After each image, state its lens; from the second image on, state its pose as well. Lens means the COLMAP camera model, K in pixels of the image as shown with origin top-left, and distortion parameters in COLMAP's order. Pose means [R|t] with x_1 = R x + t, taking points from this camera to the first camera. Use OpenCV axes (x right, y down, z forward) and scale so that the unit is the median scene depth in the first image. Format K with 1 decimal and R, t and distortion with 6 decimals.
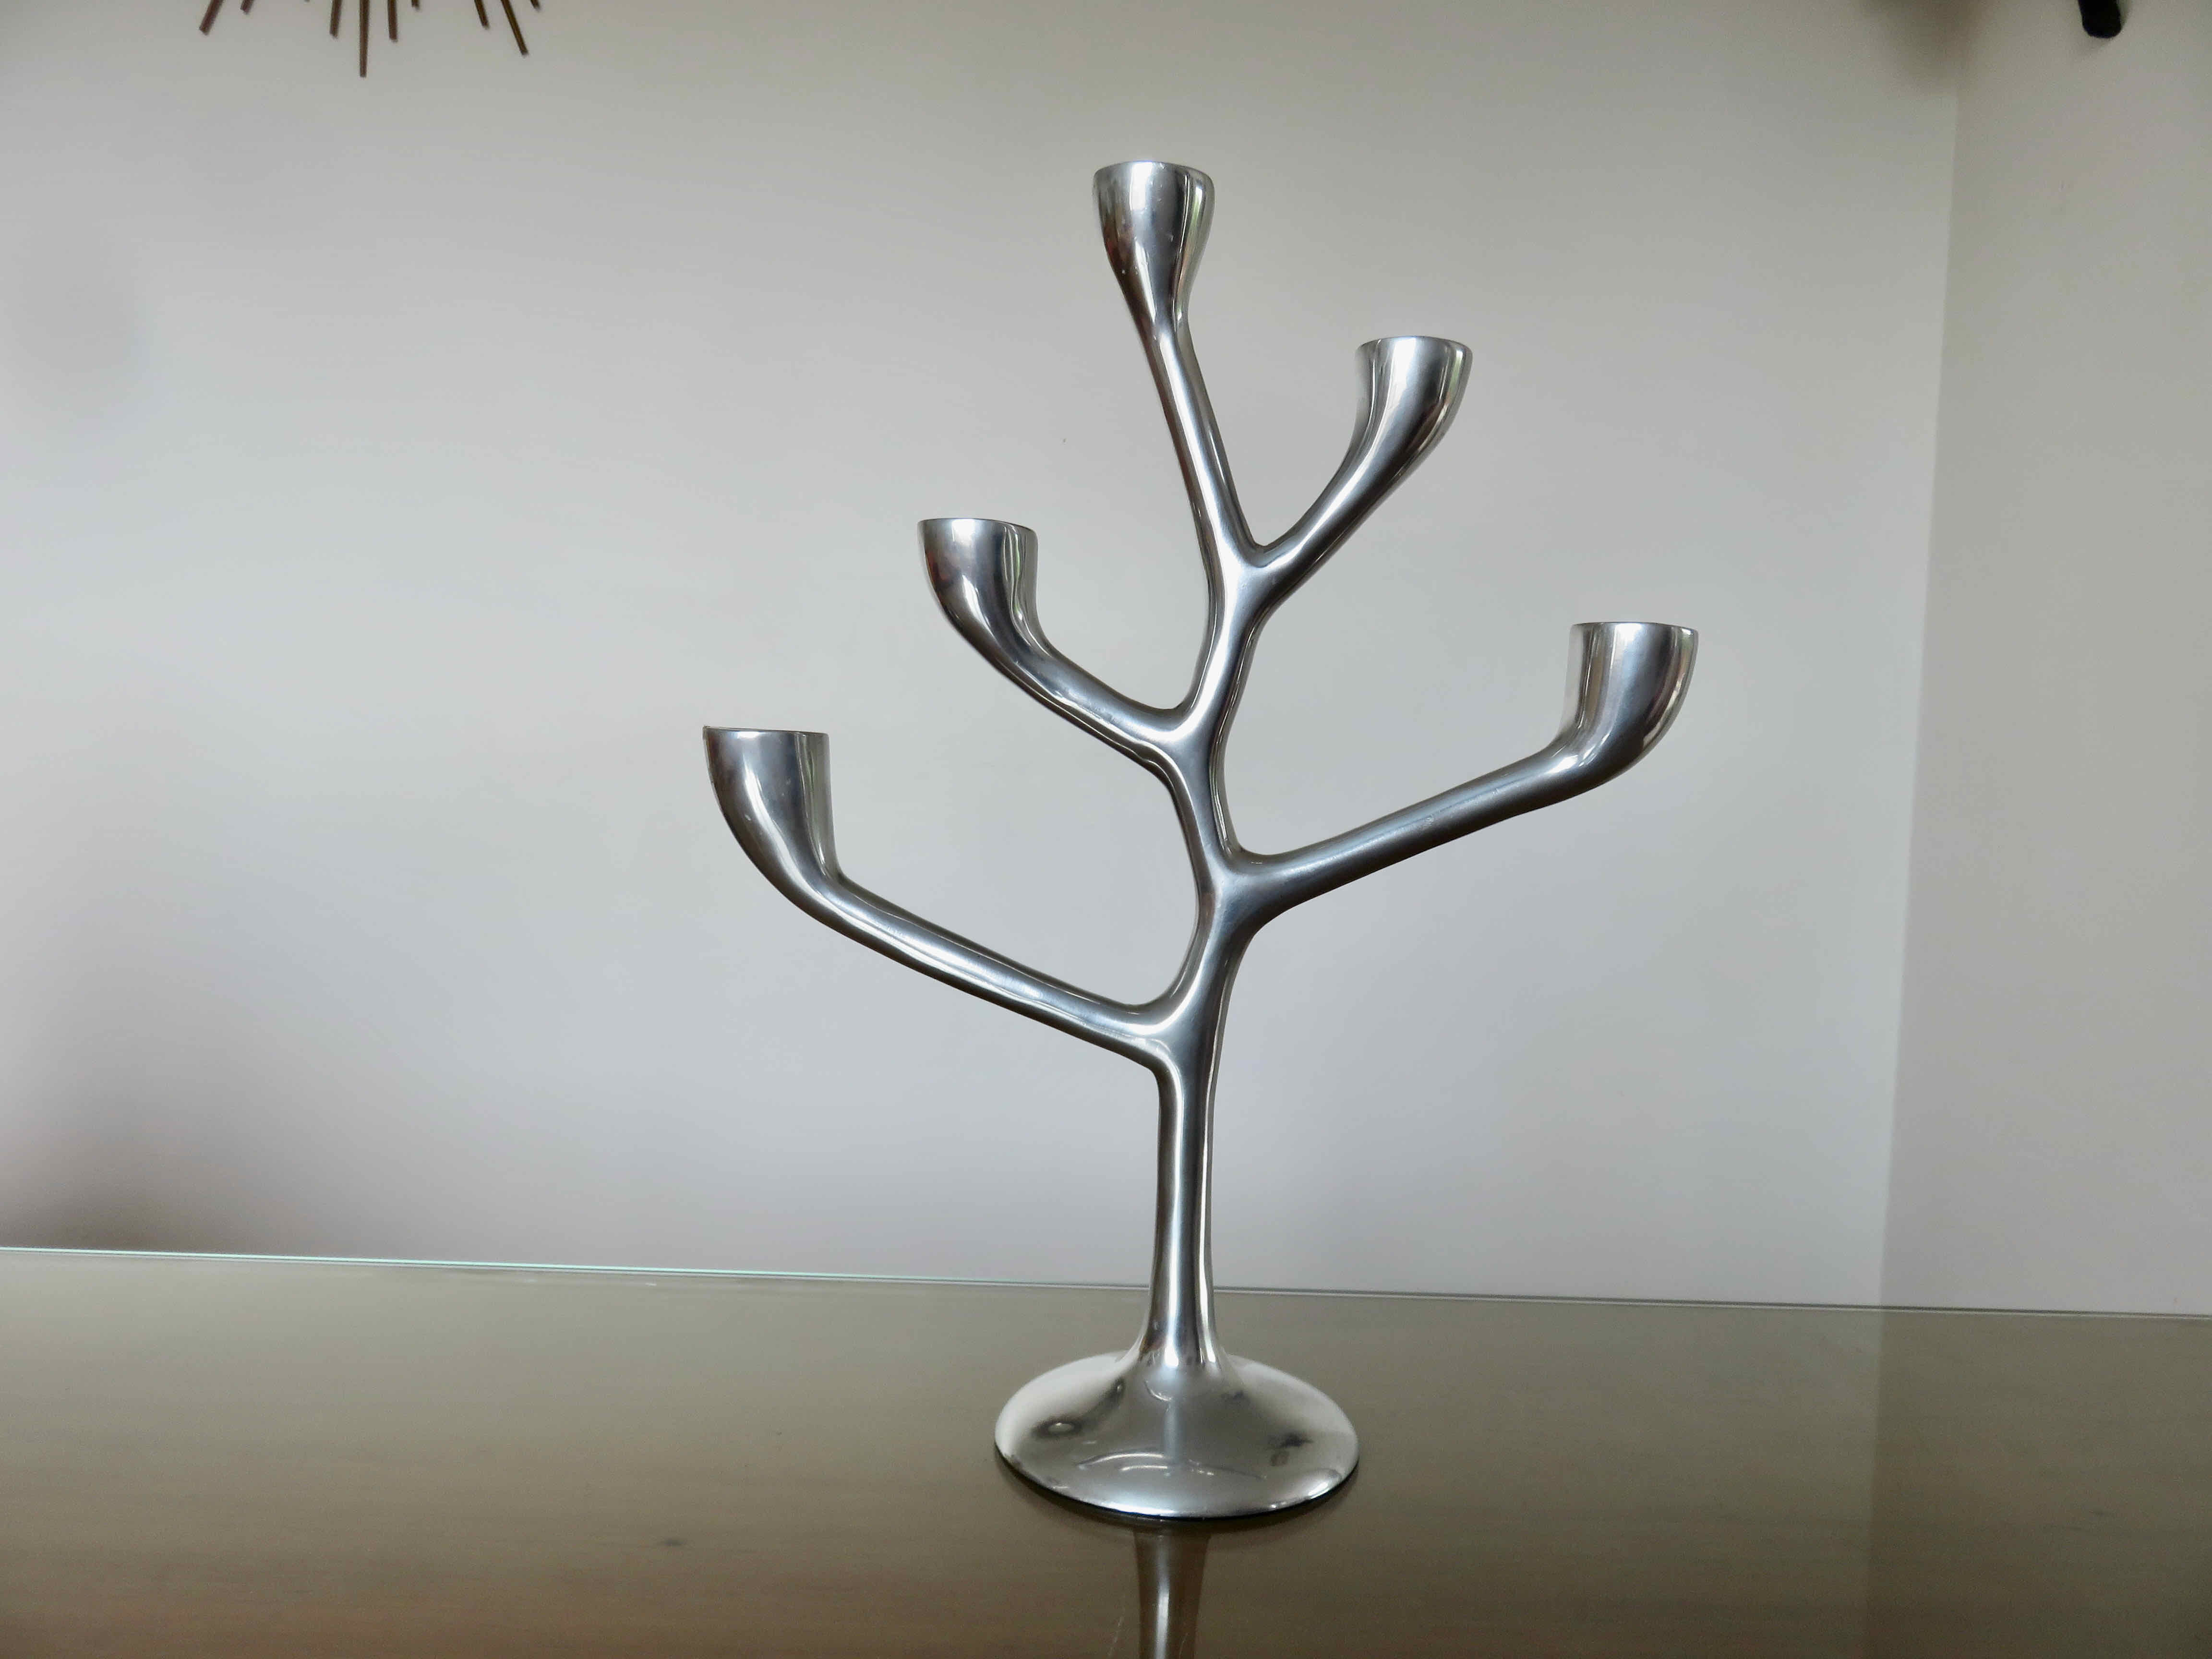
lens RADIAL K [[1616.3, 0, 1110.1], [0, 1616.3, 837.3], [0, 0, 1]] dist [-0.022263, 0.001914]
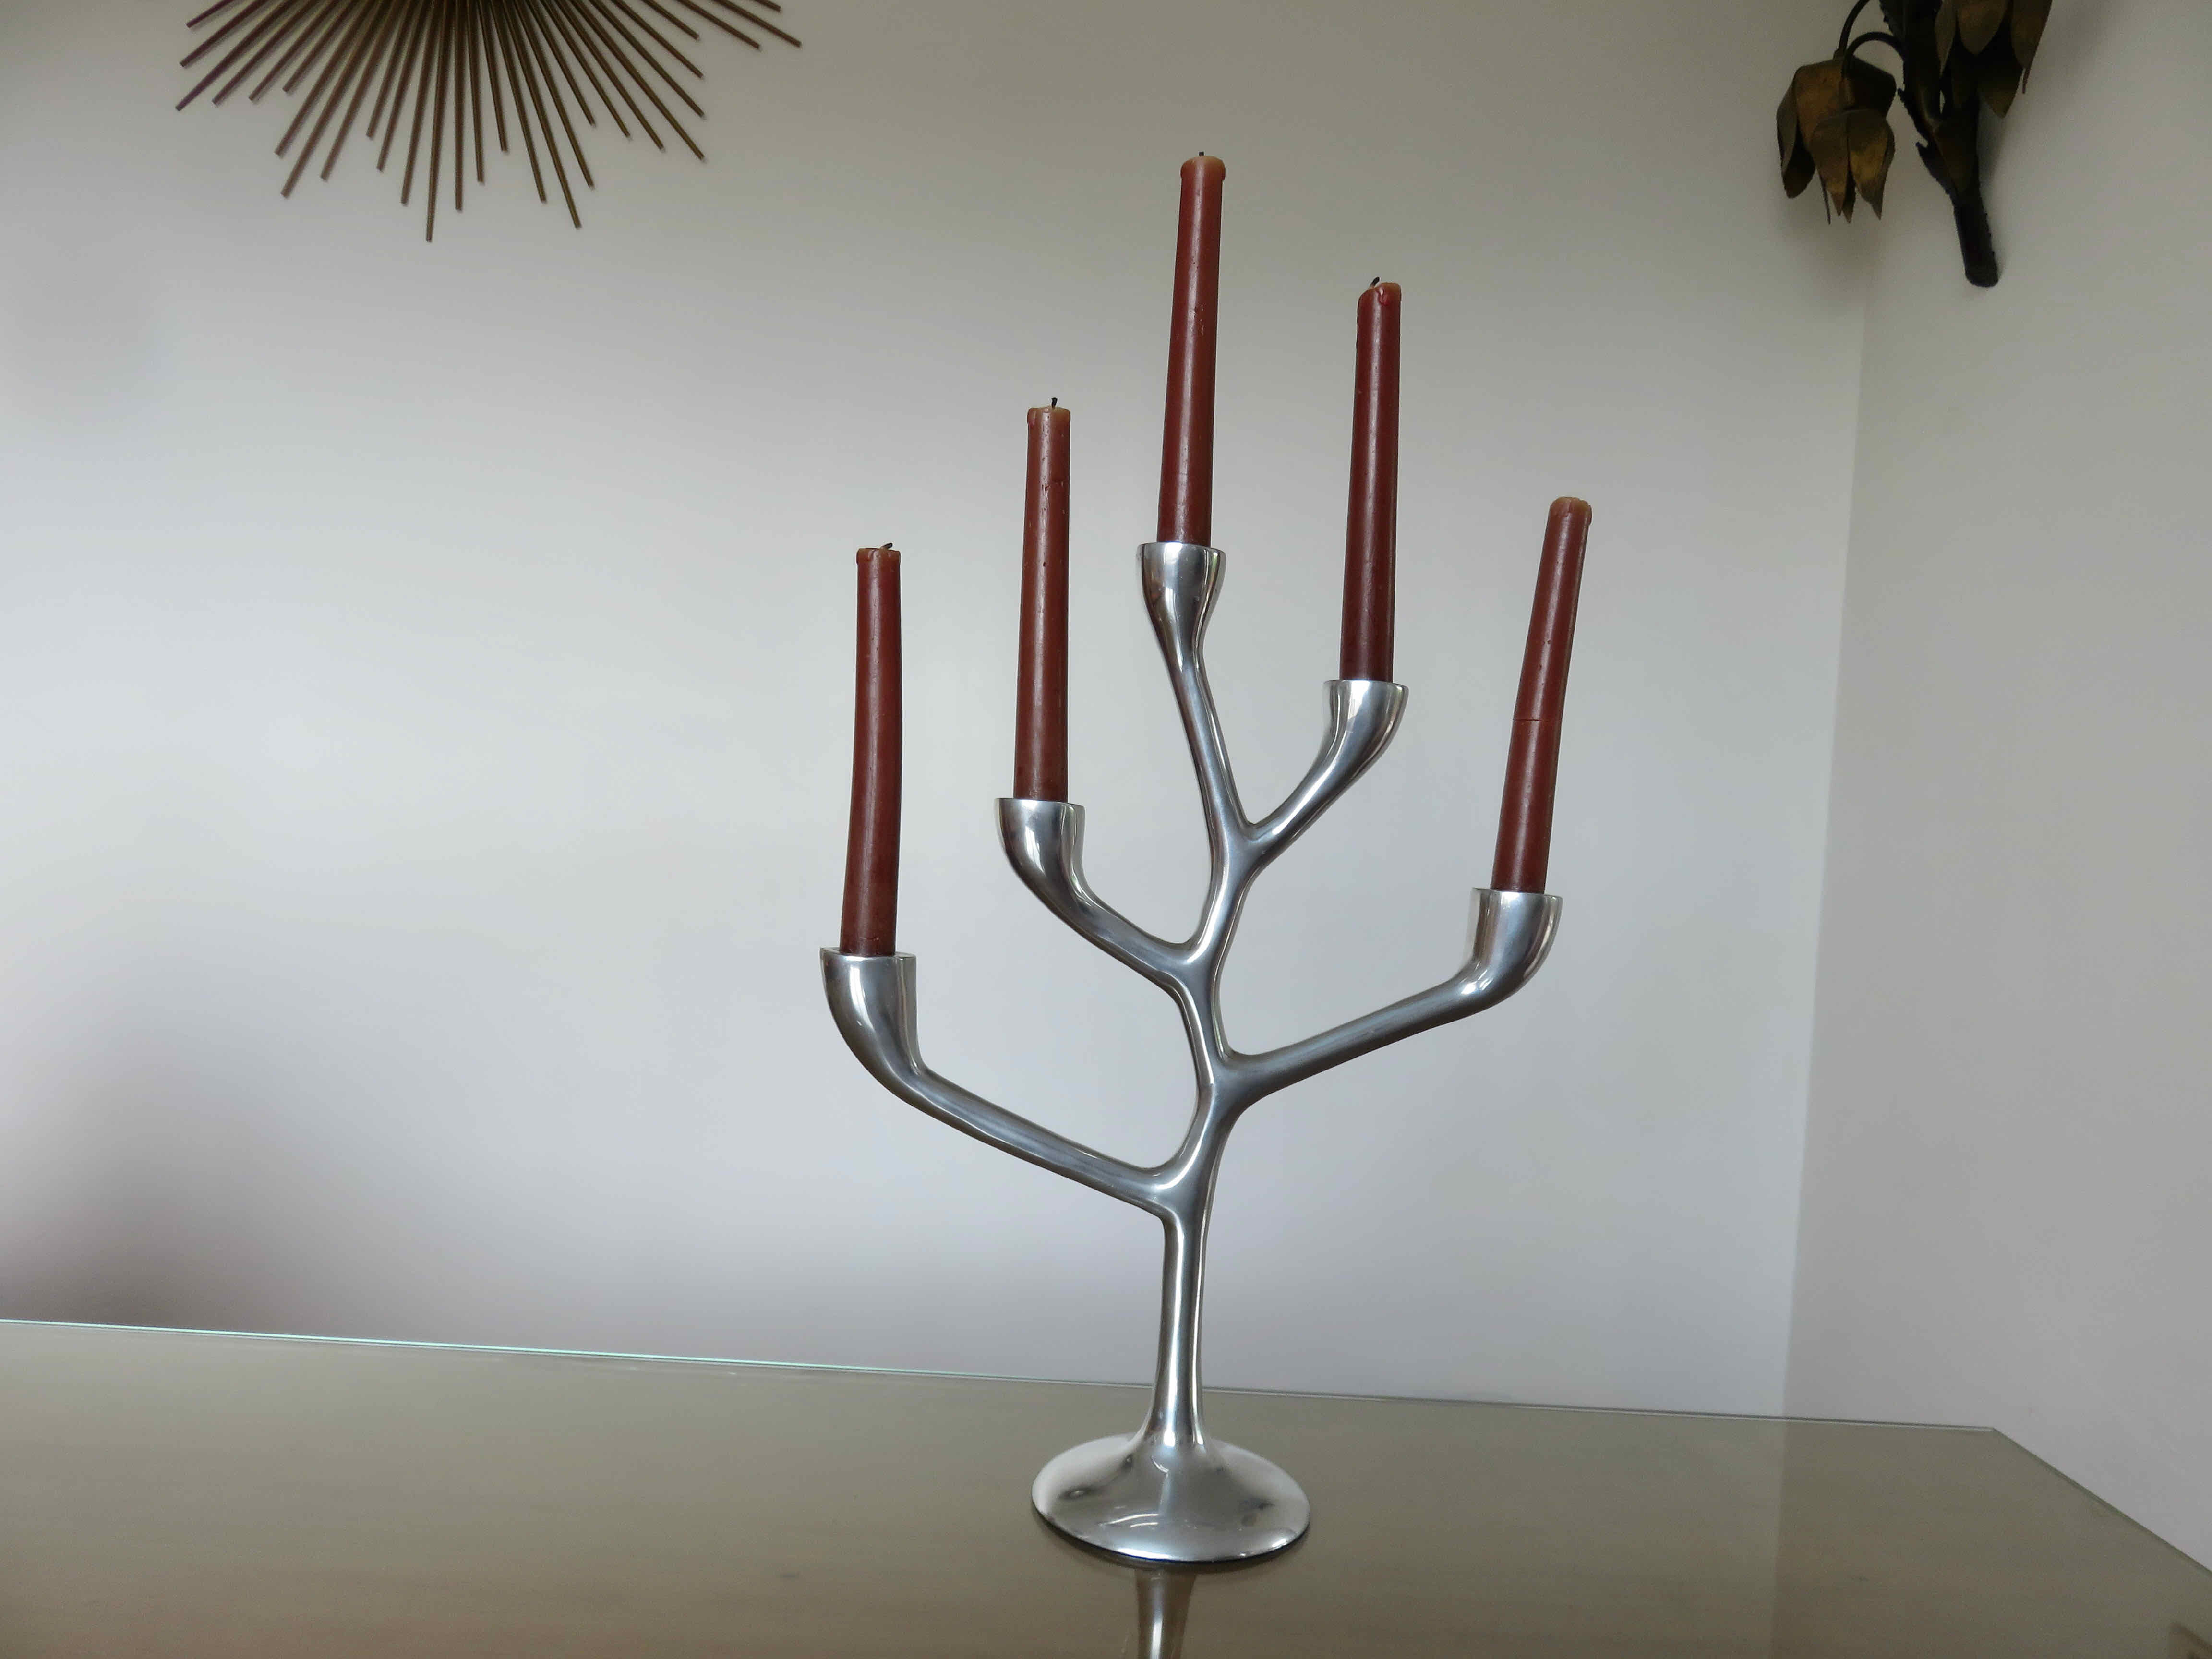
lens RADIAL K [[1616.3, 0, 1104.2], [0, 1616.3, 843.1], [0, 0, 1]] dist [-0.022263, 0.001914]
pose [[0.998835, 0.033323, 0.034903, -0.076413], [-0.031521, 0.998203, -0.050958, -0.093945], [-0.036539, 0.049798, 0.998091, -0.332056]]
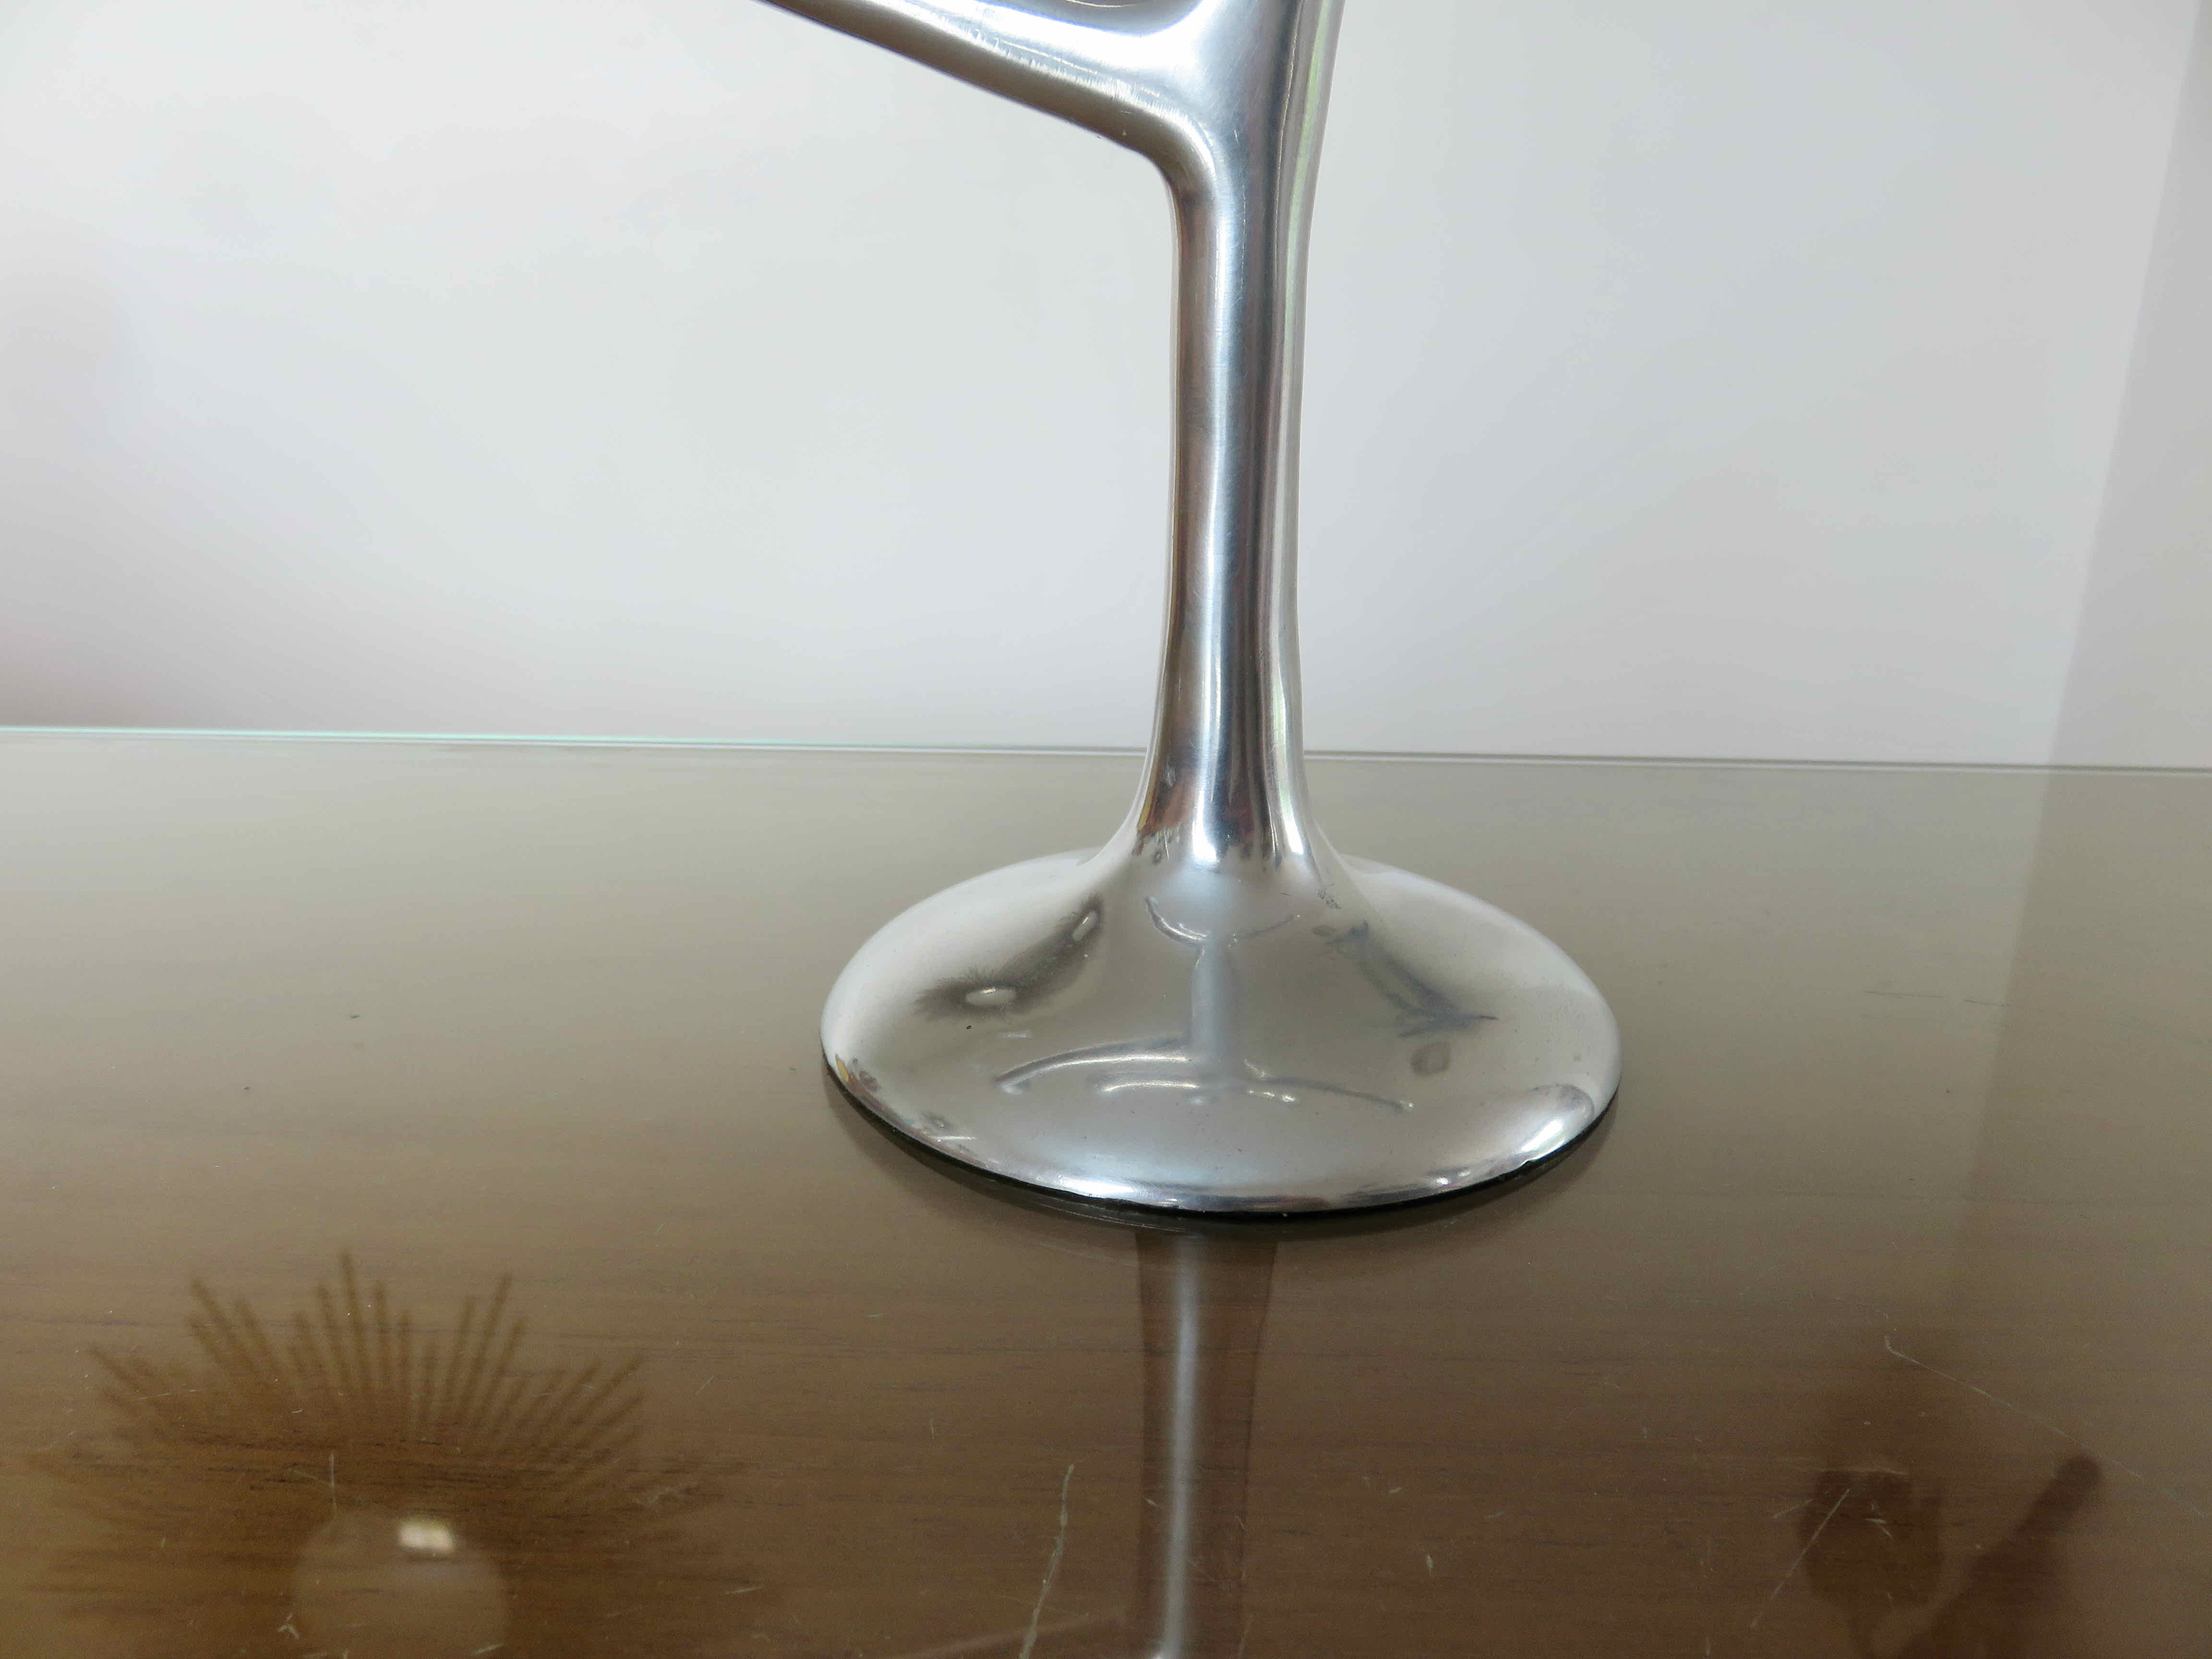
lens RADIAL K [[1616.3, 0, 1113.5], [0, 1616.3, 833.4], [0, 0, 1]] dist [-0.022263, 0.001914]
pose [[0.999857, -0.016404, -0.004202, 0.014934], [0.016925, 0.959788, 0.280214, 0.192925], [-0.000563, -0.280245, 0.959928, 0.576310]]
